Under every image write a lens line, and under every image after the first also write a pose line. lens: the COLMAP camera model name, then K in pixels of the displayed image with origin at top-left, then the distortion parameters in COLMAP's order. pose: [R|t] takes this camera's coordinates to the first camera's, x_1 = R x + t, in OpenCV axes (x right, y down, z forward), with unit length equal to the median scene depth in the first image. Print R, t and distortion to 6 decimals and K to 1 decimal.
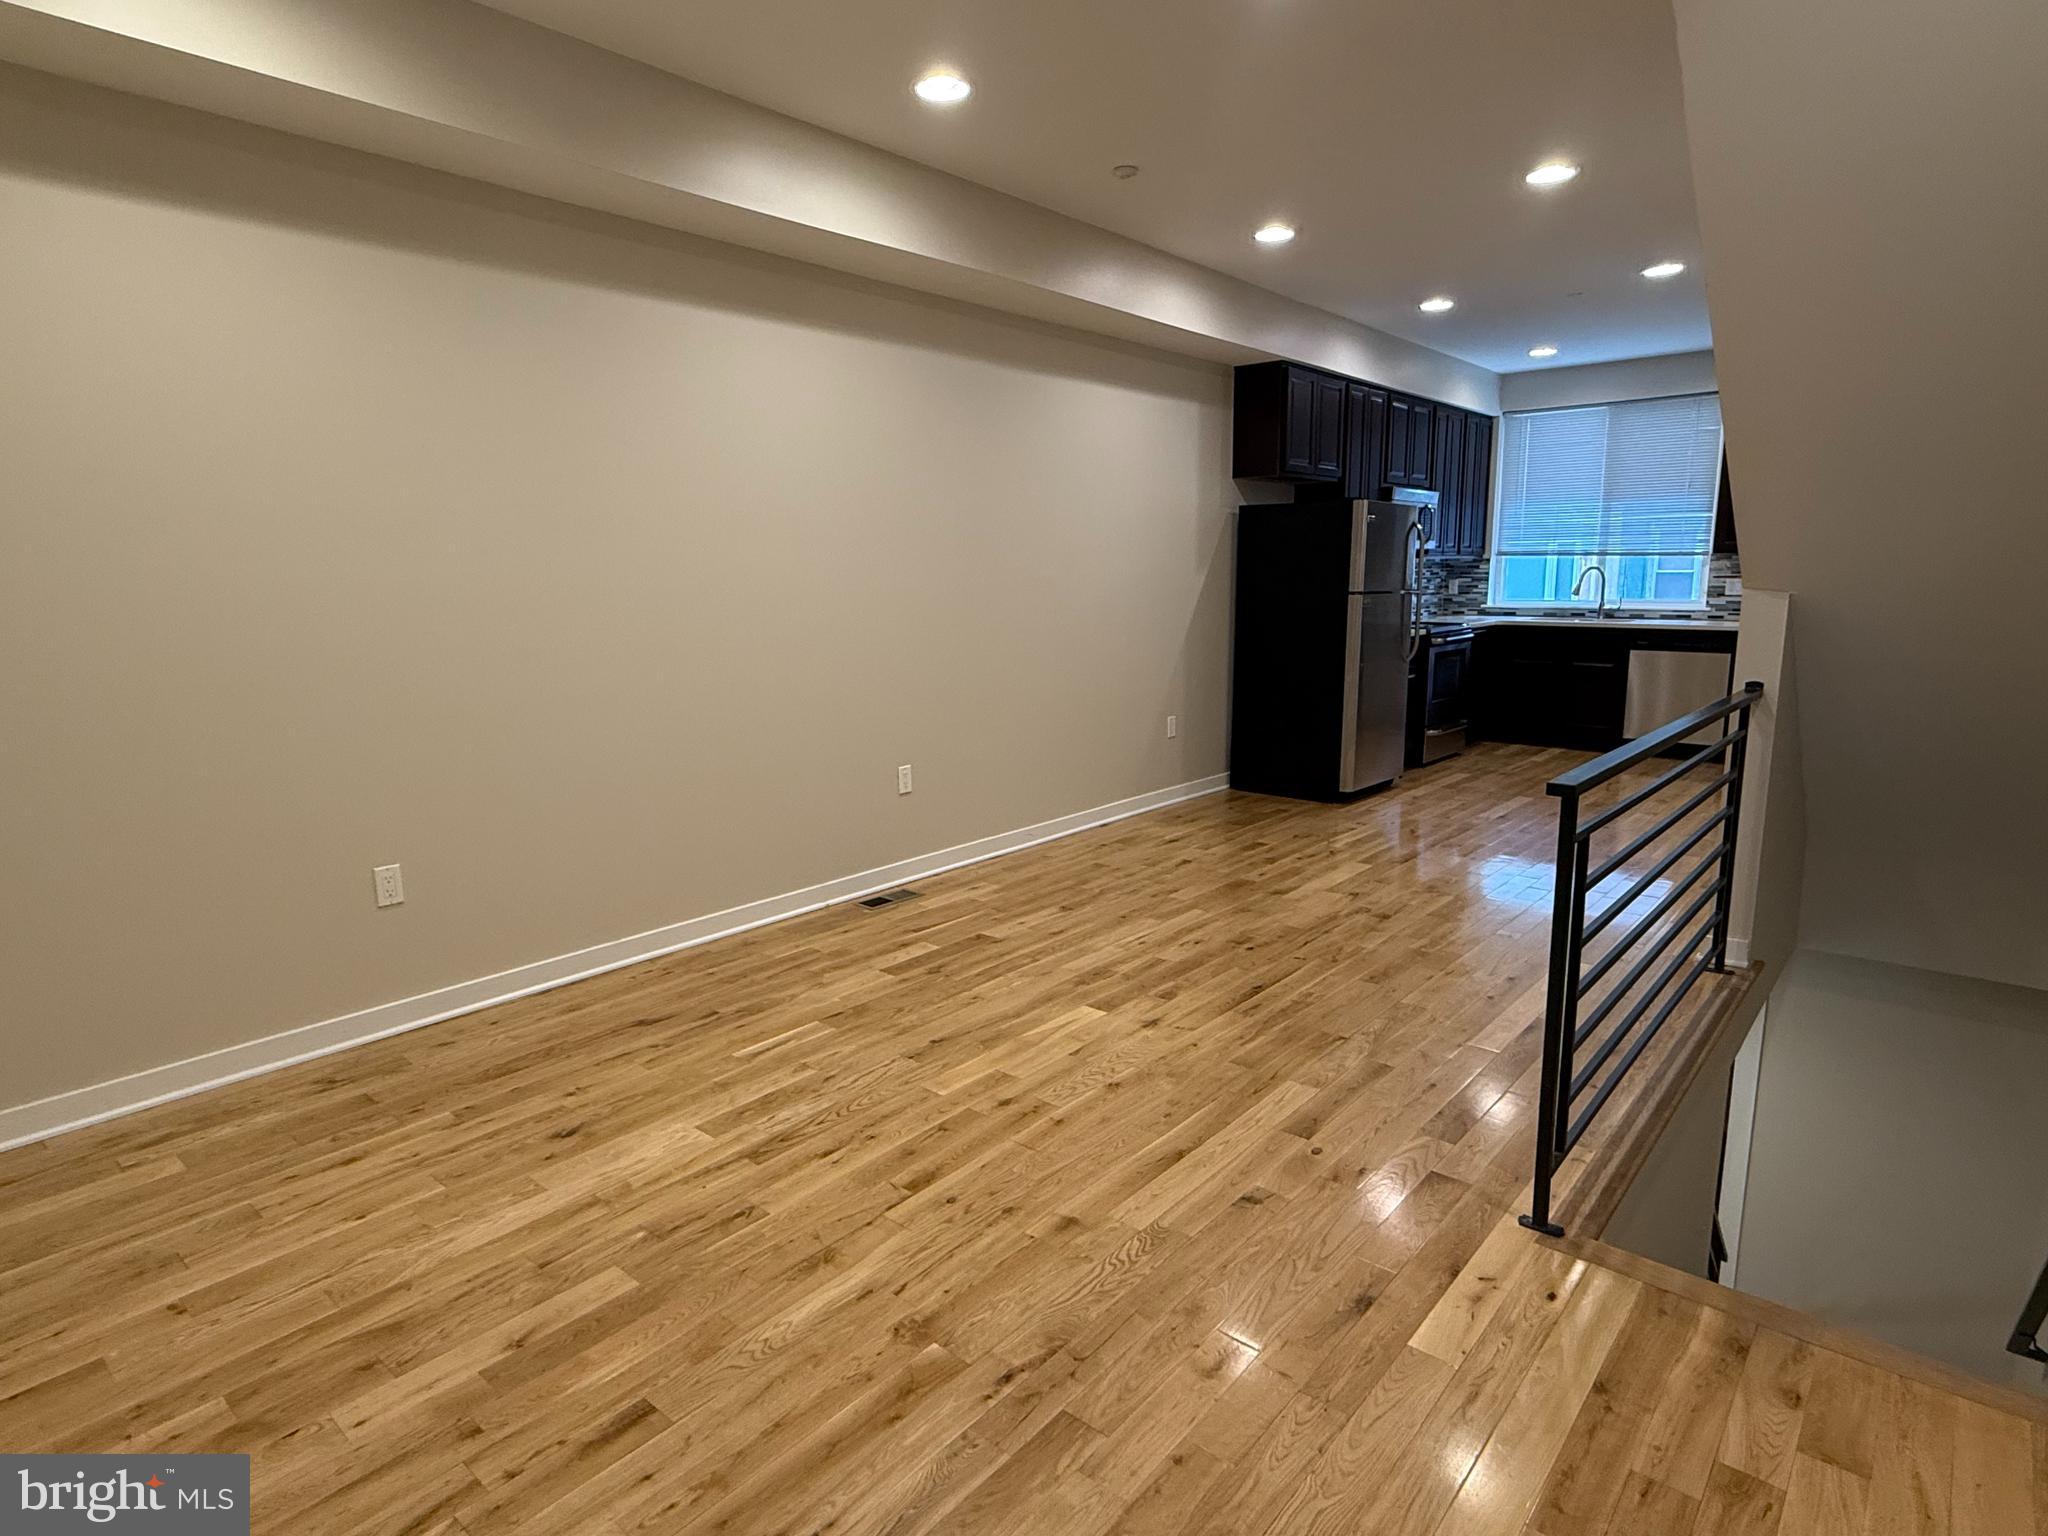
lens RADIAL K [[1120.9, 0, 1023.2], [0, 1120.9, 766.2], [0, 0, 1]] dist [0.002465, 0.000509]
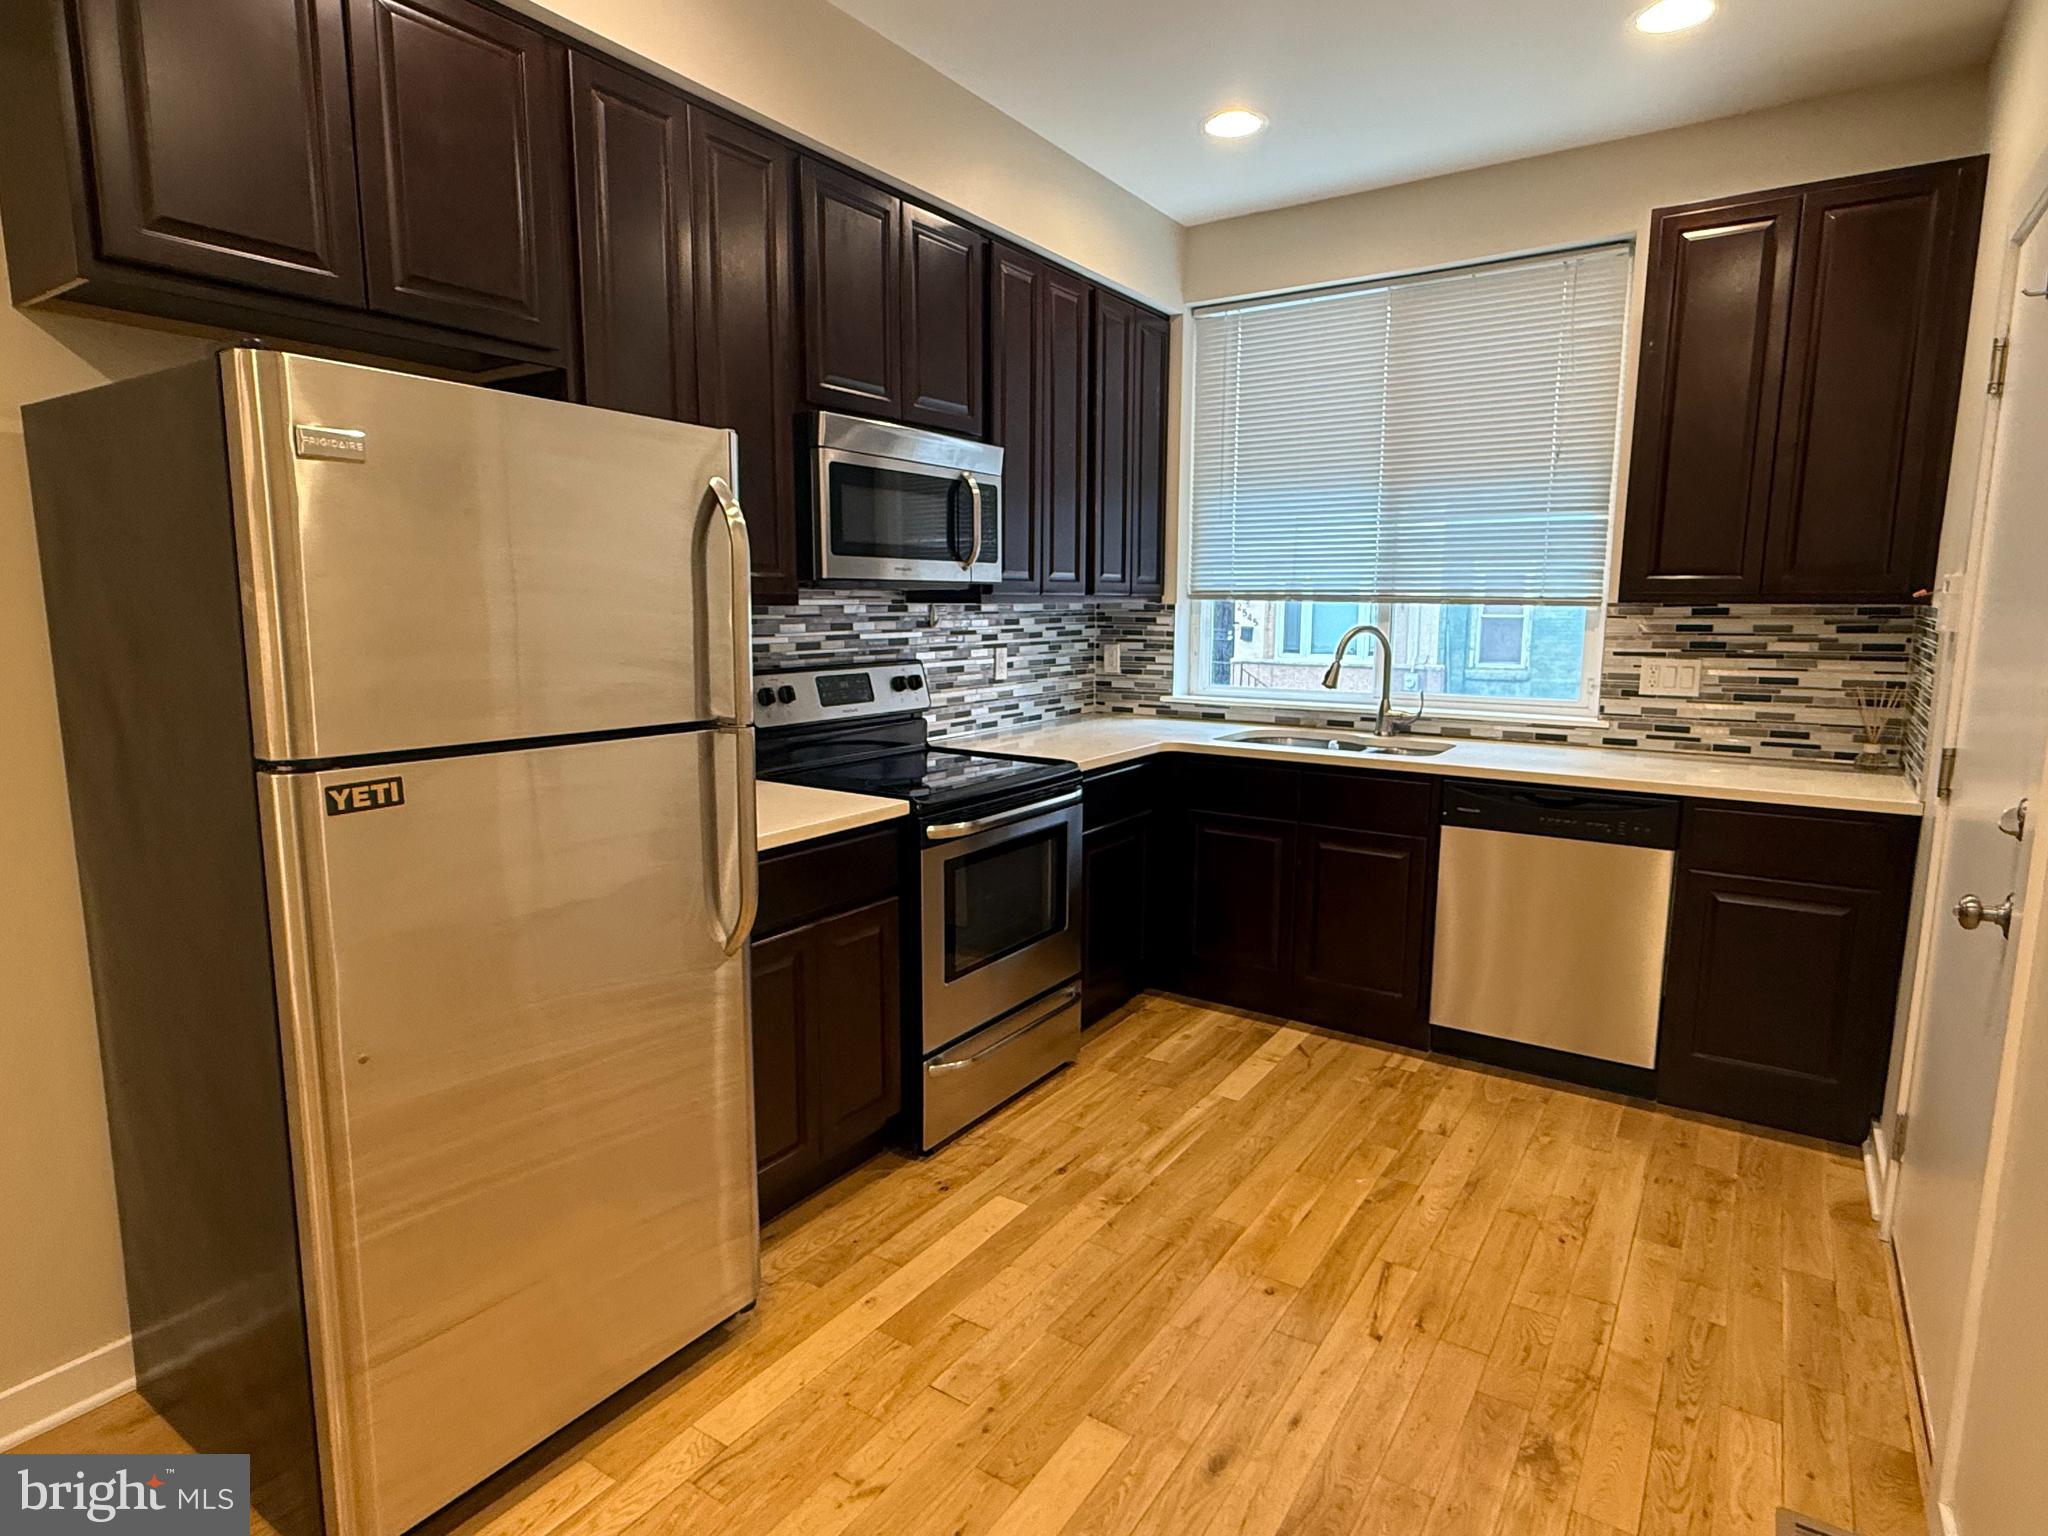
lens RADIAL K [[1120.9, 0, 1022.9], [0, 1120.9, 766.8], [0, 0, 1]] dist [0.002465, 0.000509]
pose [[0.991691, -0.006204, 0.128490, 0.302870], [0.009830, 0.999570, -0.027608, -0.106601], [-0.128263, 0.028642, 0.991326, 0.550960]]
